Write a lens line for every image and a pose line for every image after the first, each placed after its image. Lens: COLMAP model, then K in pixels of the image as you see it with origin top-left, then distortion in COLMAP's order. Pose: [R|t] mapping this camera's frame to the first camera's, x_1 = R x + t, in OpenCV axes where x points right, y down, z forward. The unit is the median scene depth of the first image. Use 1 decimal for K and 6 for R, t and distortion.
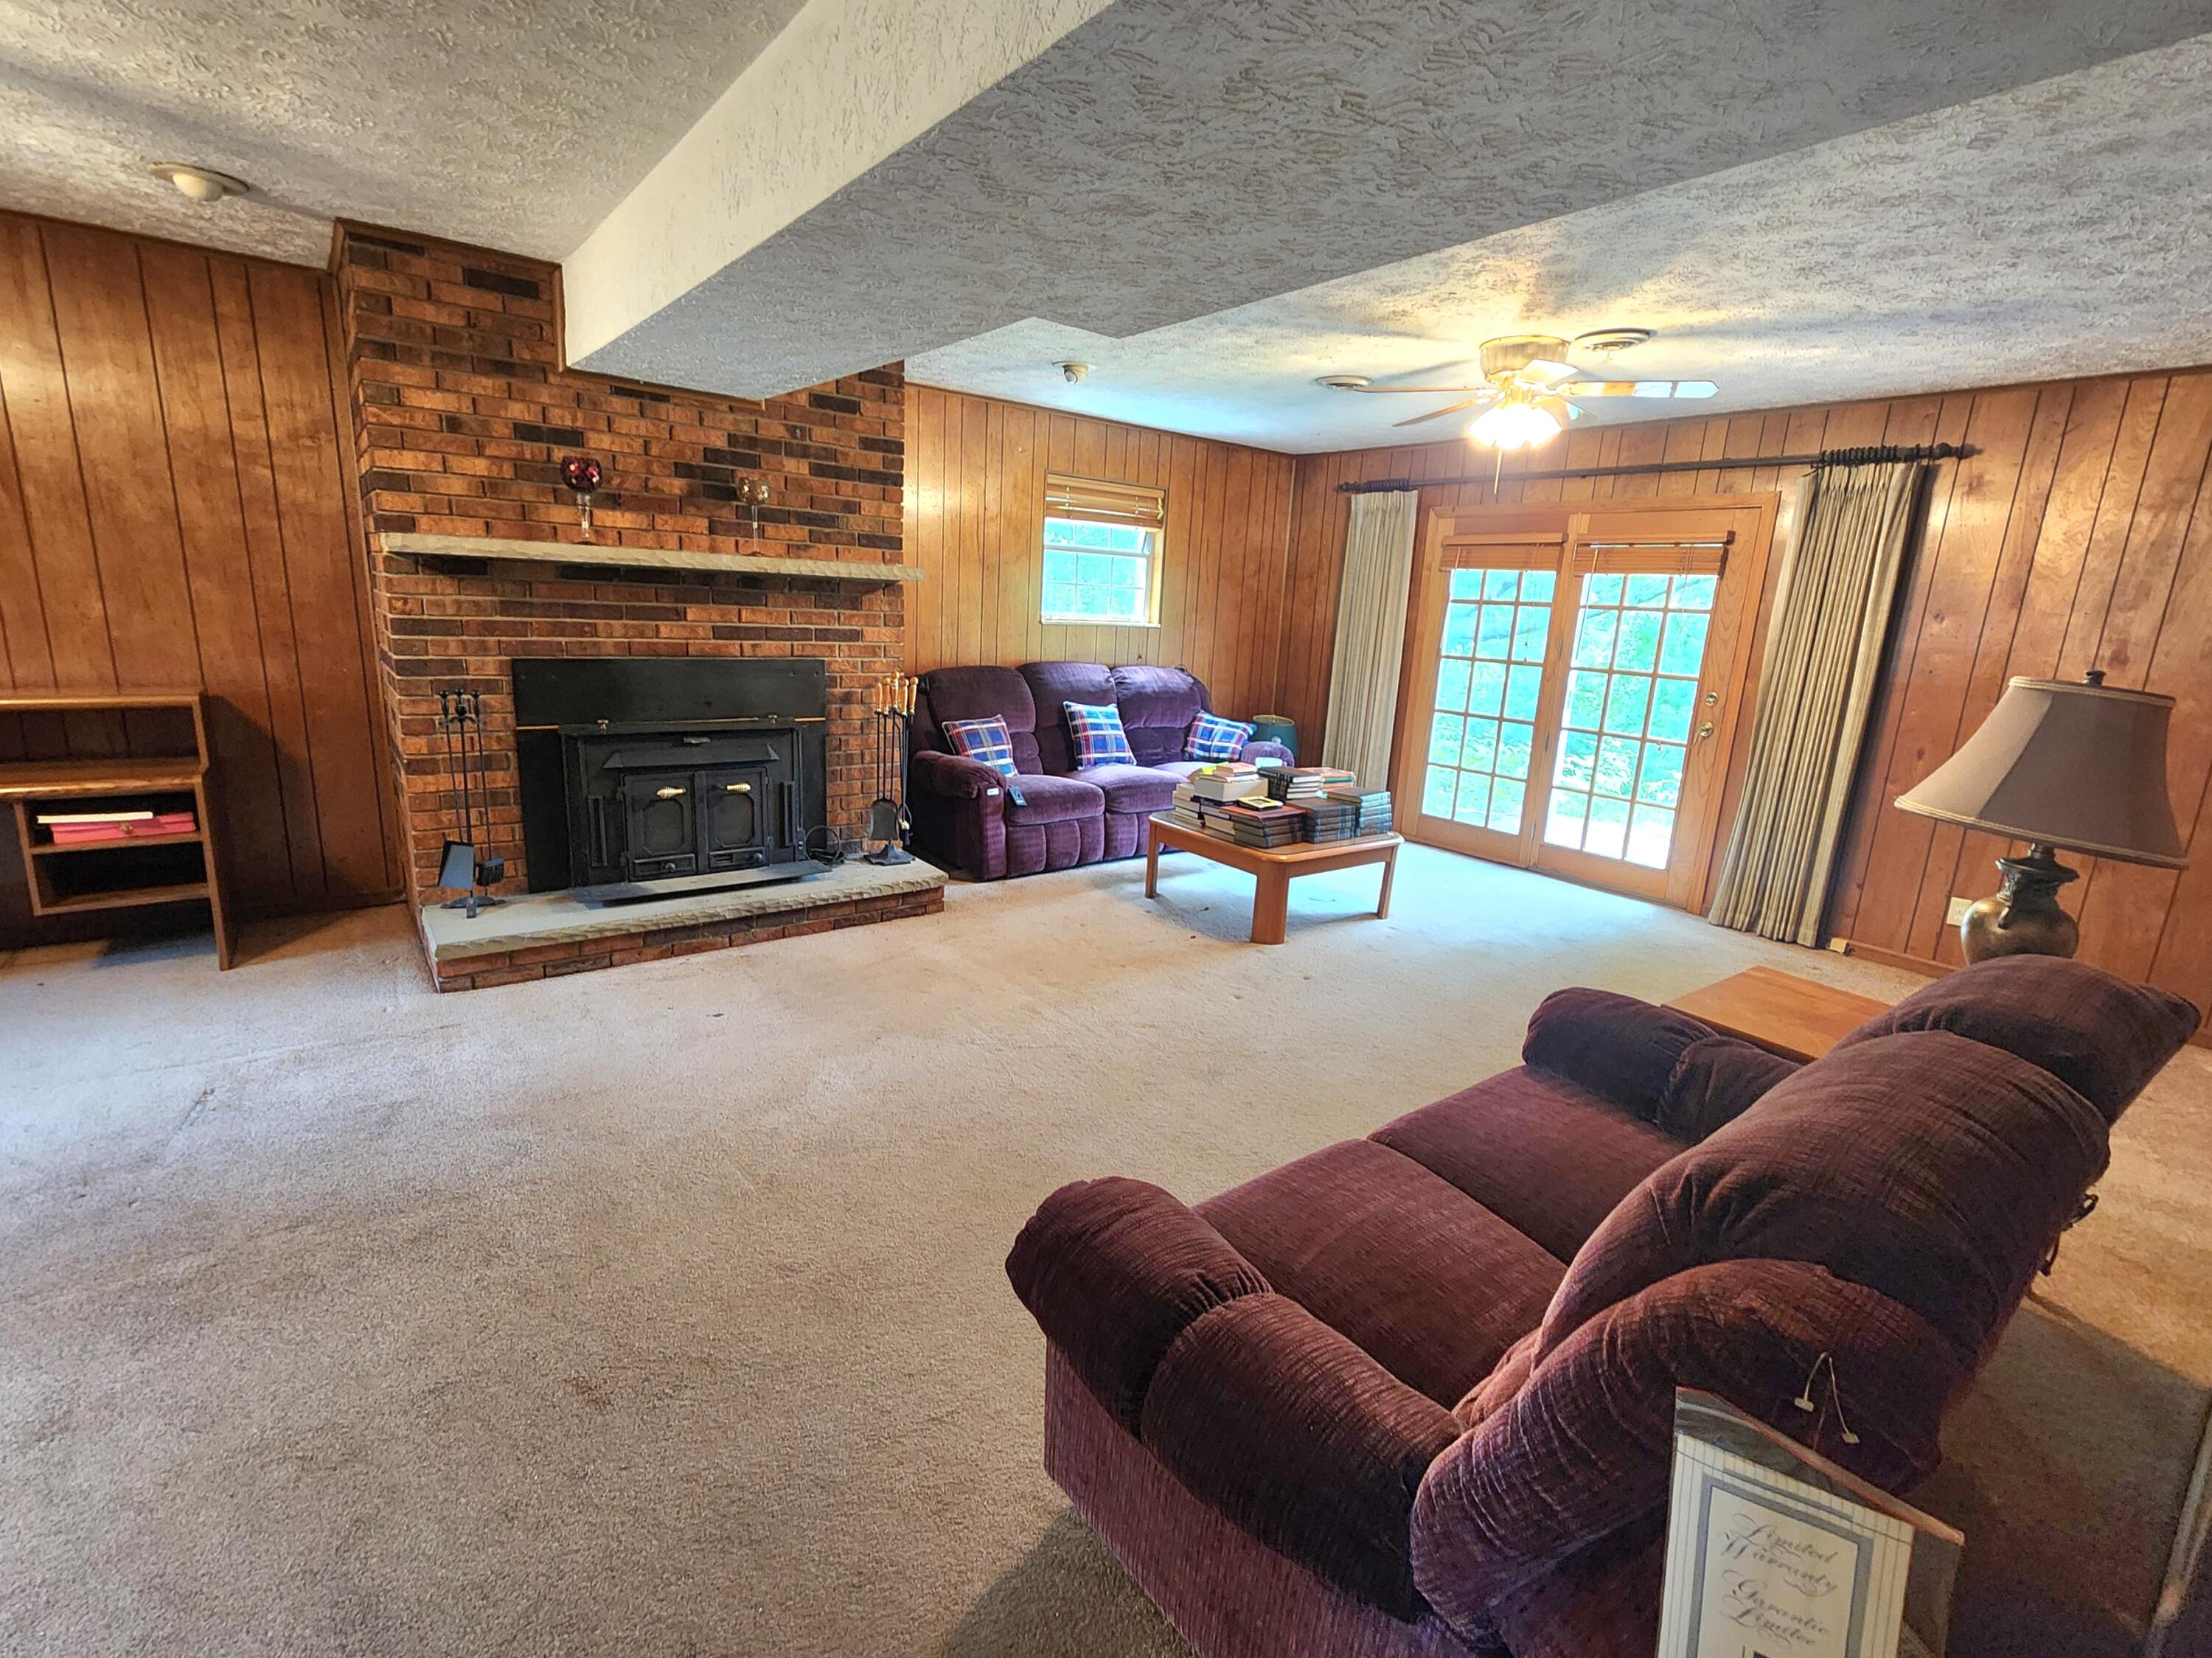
lens RADIAL K [[1008.3, 0, 1112.4], [0, 1008.3, 819.1], [0, 0, 1]] dist [0.001059, 0.000060]
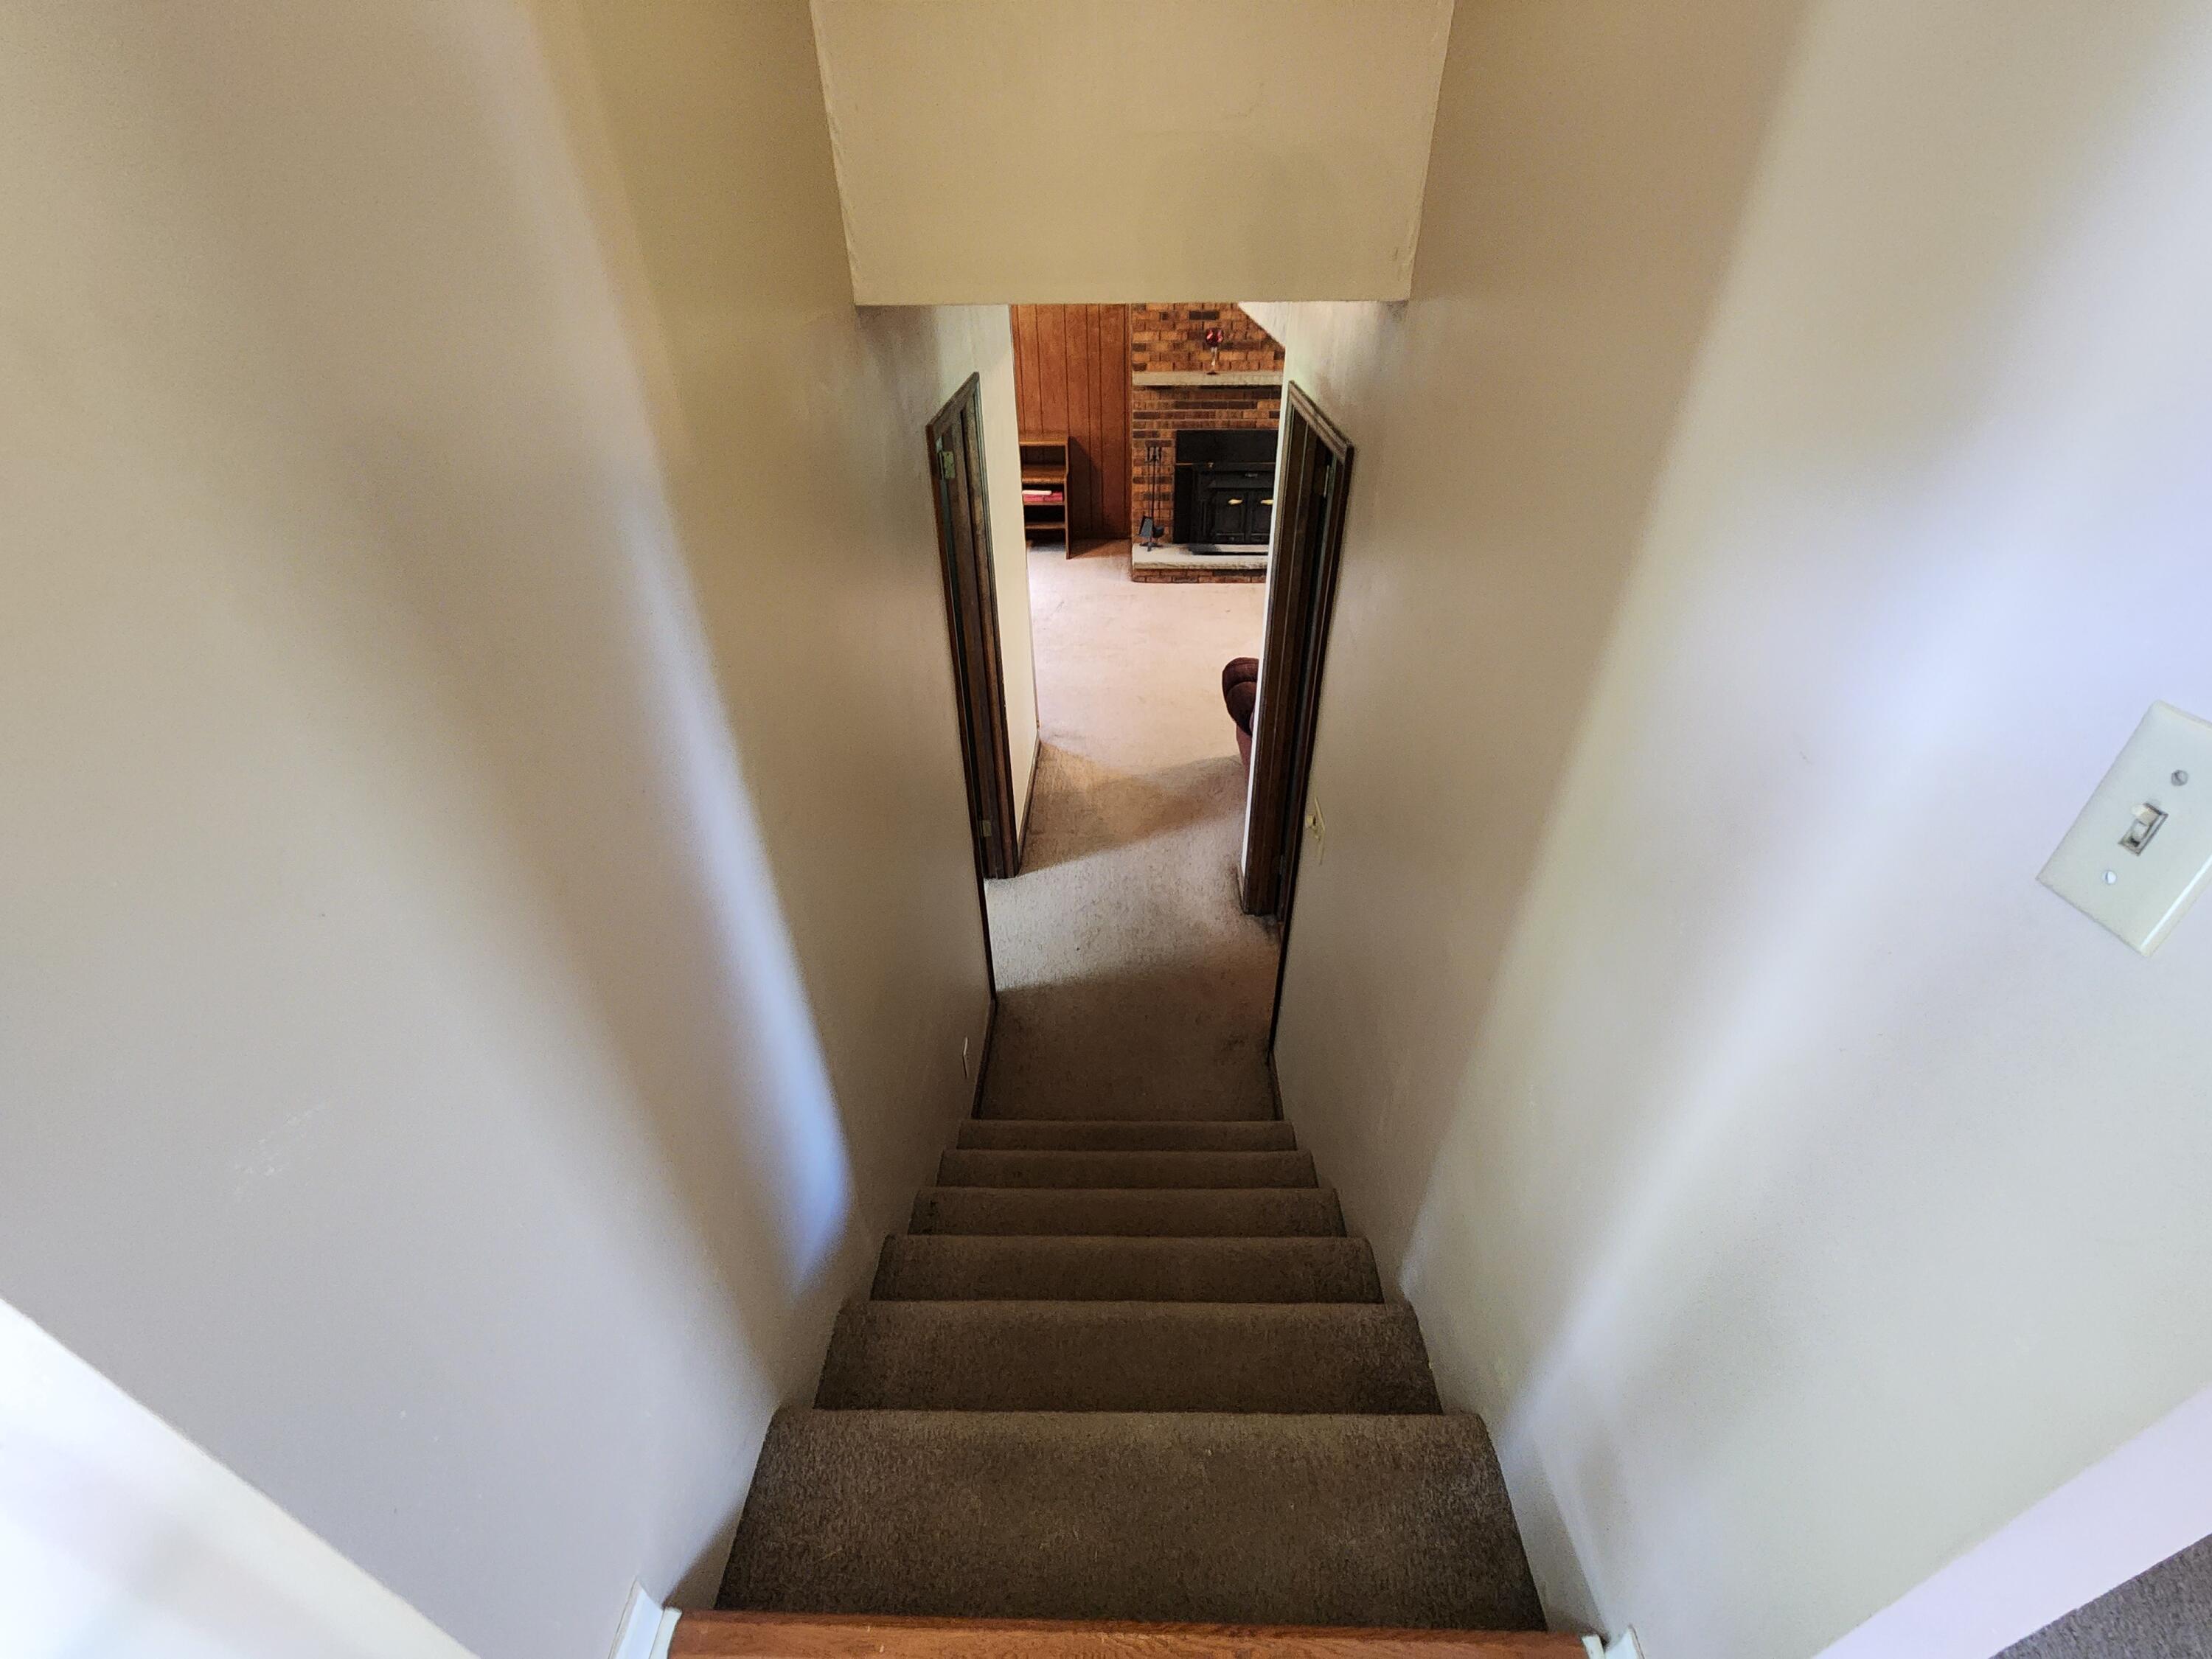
lens RADIAL K [[919.0, 0, 1106.0], [0, 919.0, 829.5], [0, 0, 1]] dist [0.000854, 0.000151]
pose [[0.780299, 0.305688, -0.545608, 0.586957], [-0.088195, 0.917471, 0.387902, -0.116977], [0.619157, -0.254560, 0.742862, -0.732972]]
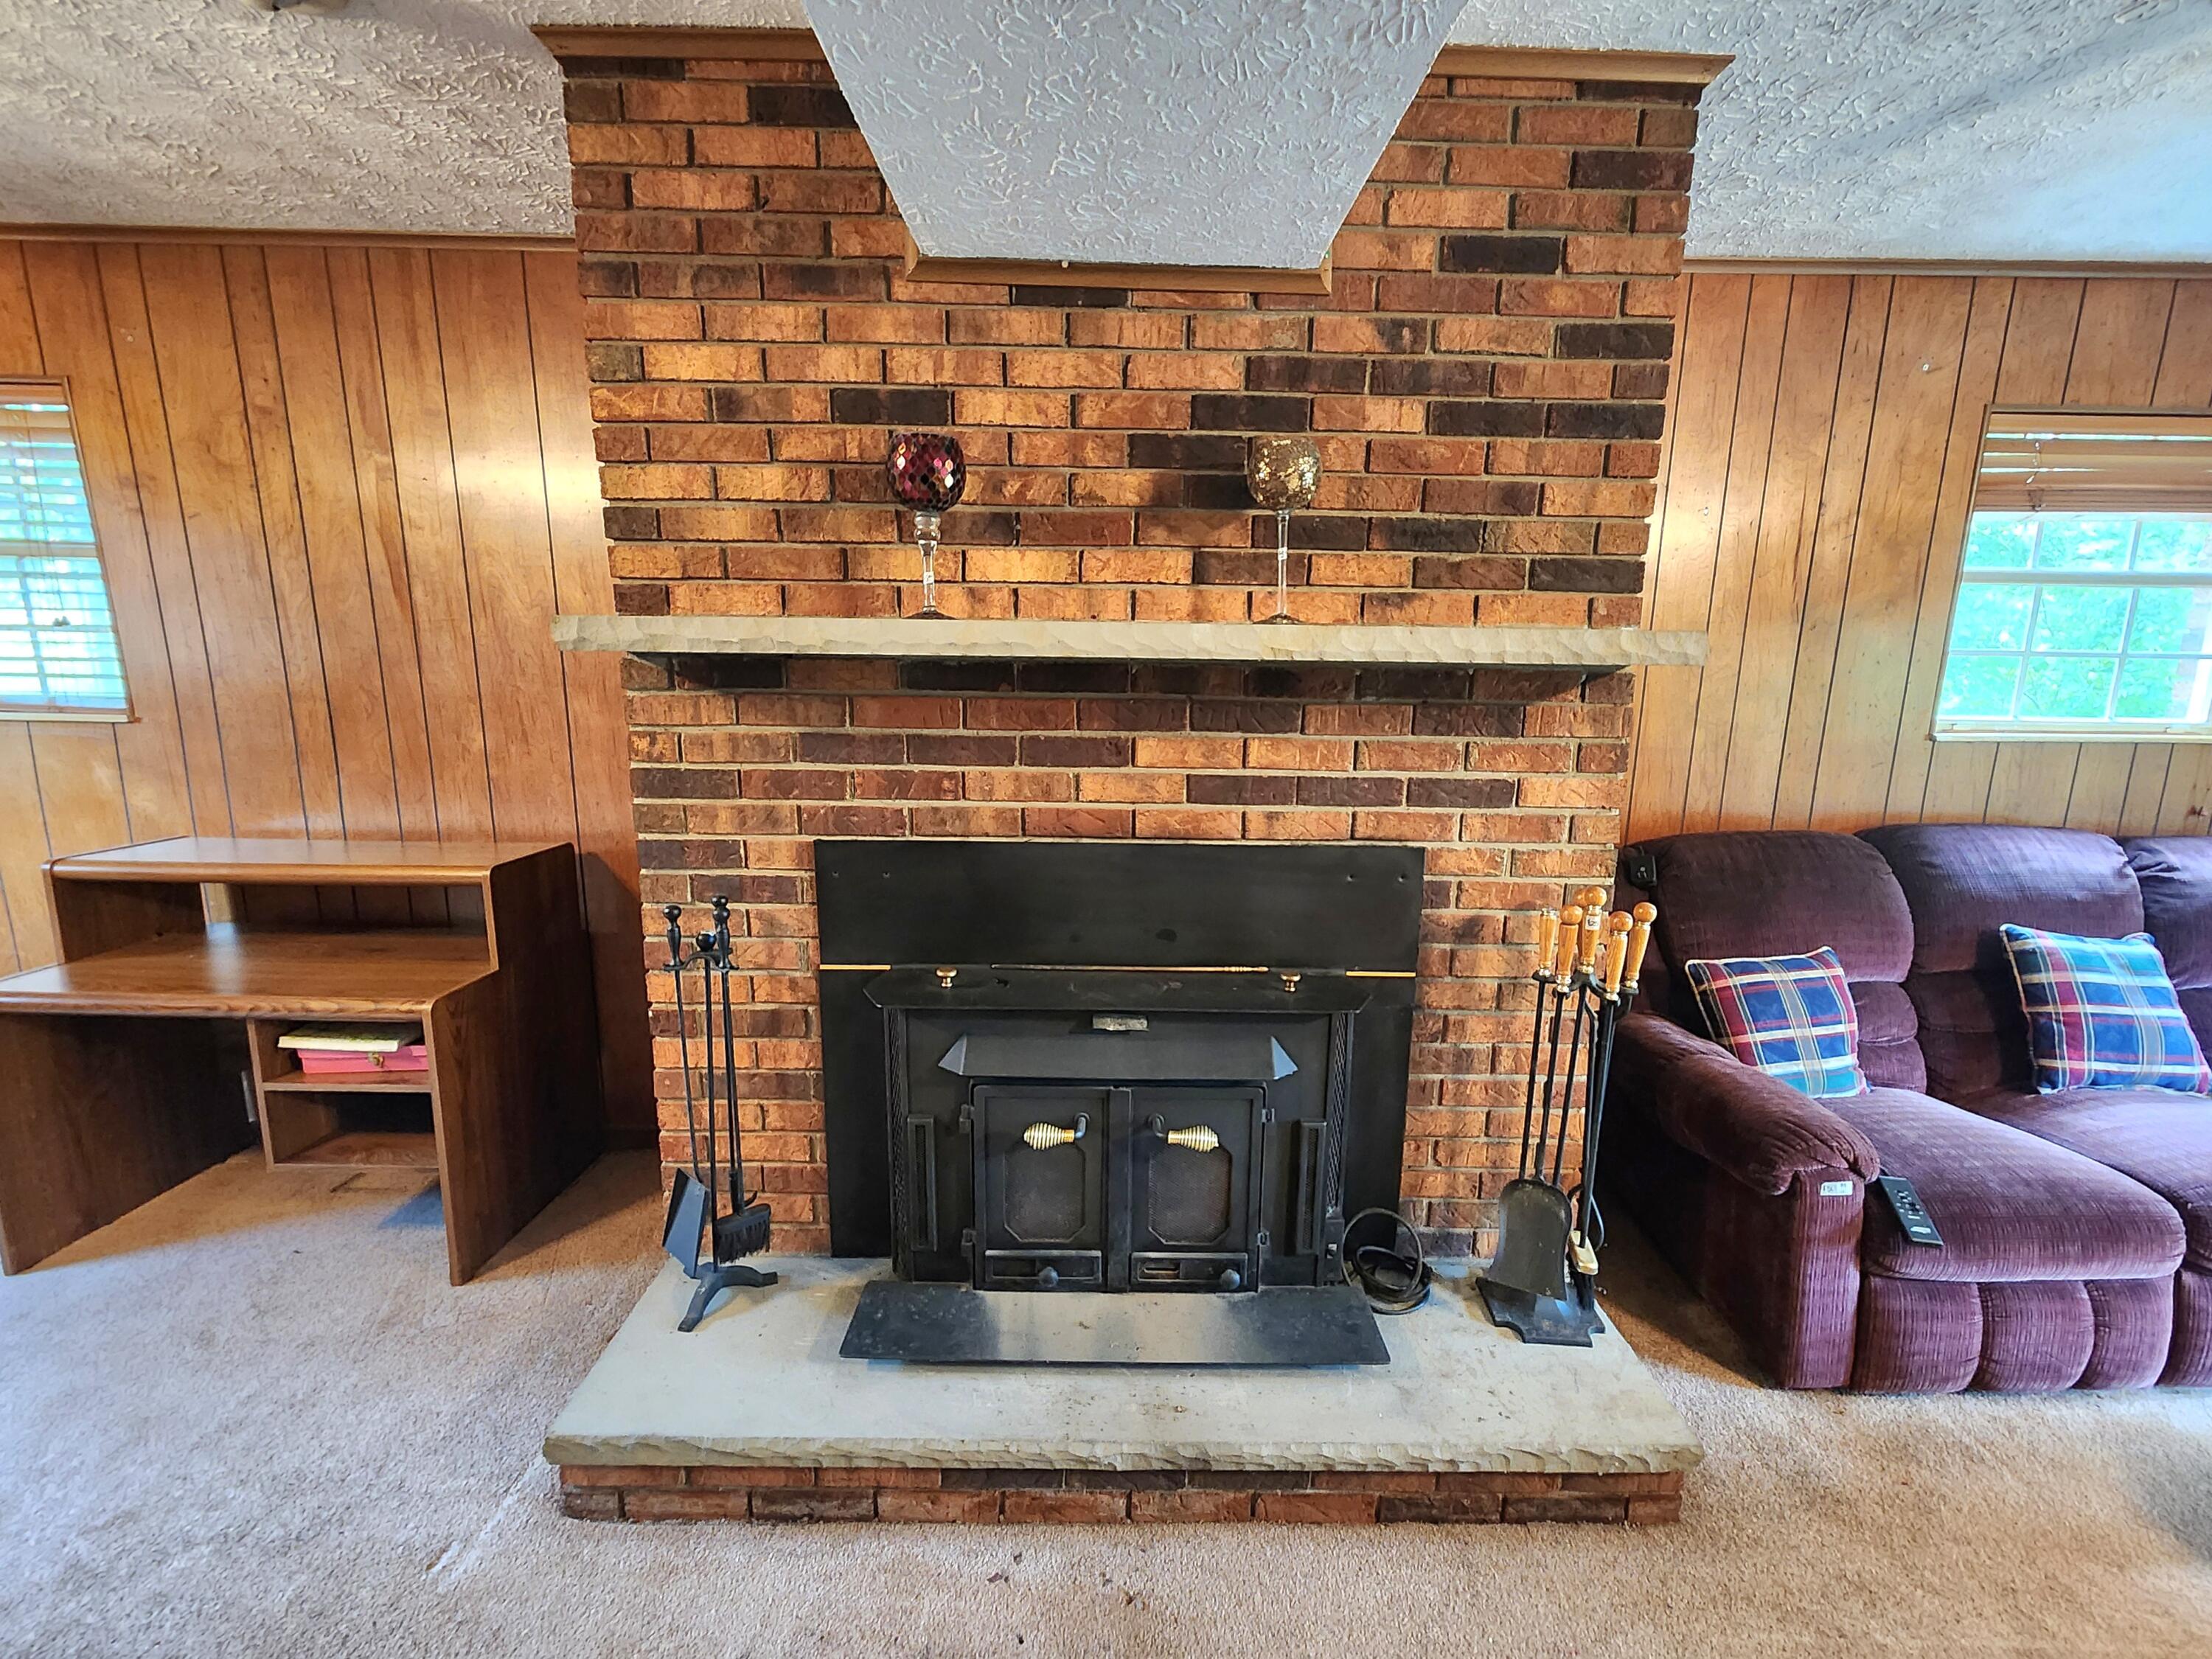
lens RADIAL K [[951.1, 0, 1106.0], [0, 951.1, 829.5], [0, 0, 1]] dist [0.002104, -0.000086]
pose [[0.794388, 0.070840, -0.603265, -0.161285], [-0.103284, 0.994466, -0.019227, -0.160379], [0.598565, 0.077581, 0.797309, 0.648626]]
